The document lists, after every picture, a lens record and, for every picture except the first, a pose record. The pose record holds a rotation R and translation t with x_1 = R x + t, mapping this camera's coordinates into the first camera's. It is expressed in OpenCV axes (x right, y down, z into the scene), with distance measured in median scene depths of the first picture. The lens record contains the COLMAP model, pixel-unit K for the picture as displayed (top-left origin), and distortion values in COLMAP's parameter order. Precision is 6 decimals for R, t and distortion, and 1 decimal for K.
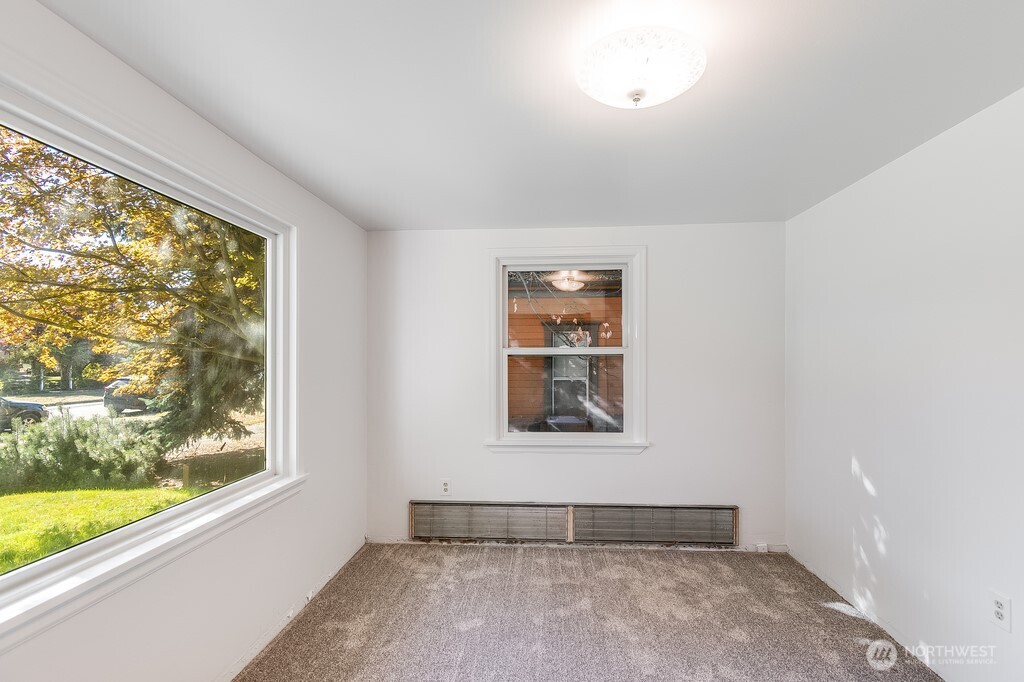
lens RADIAL K [[460.1, 0, 516.5], [0, 460.1, 359.9], [0, 0, 1]] dist [-0.000434, -0.000164]
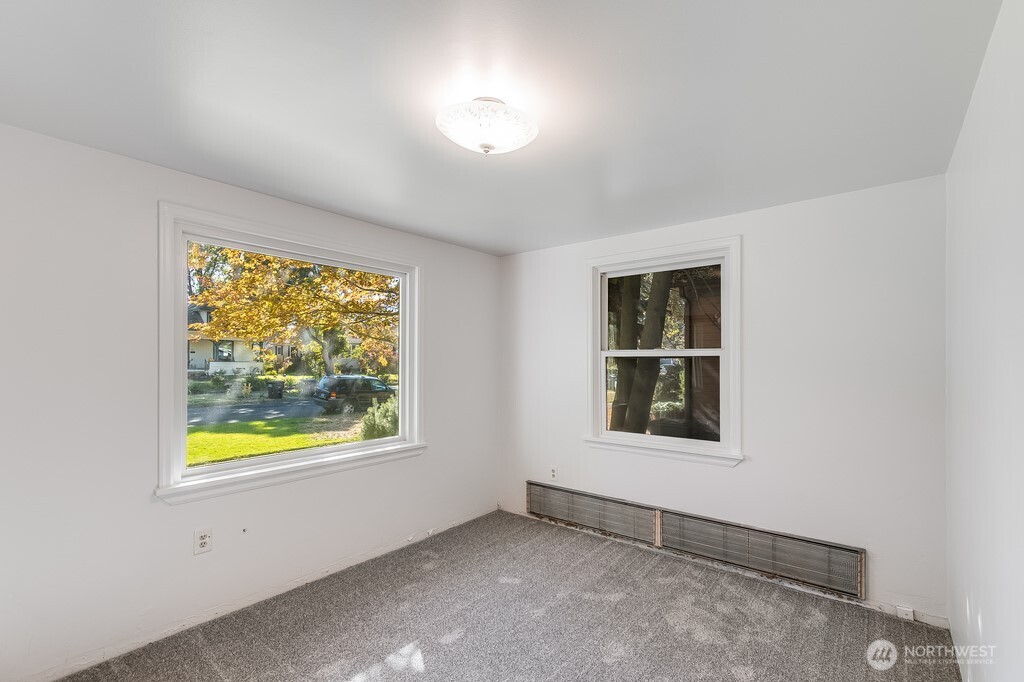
lens RADIAL K [[460.1, 0, 516.5], [0, 460.1, 359.9], [0, 0, 1]] dist [-0.000434, -0.000164]
pose [[0.818762, 0.003537, -0.574122, 0.433111], [-0.006628, 0.999973, -0.003291, 0.000424], [0.574094, 0.006499, 0.818763, 0.014025]]
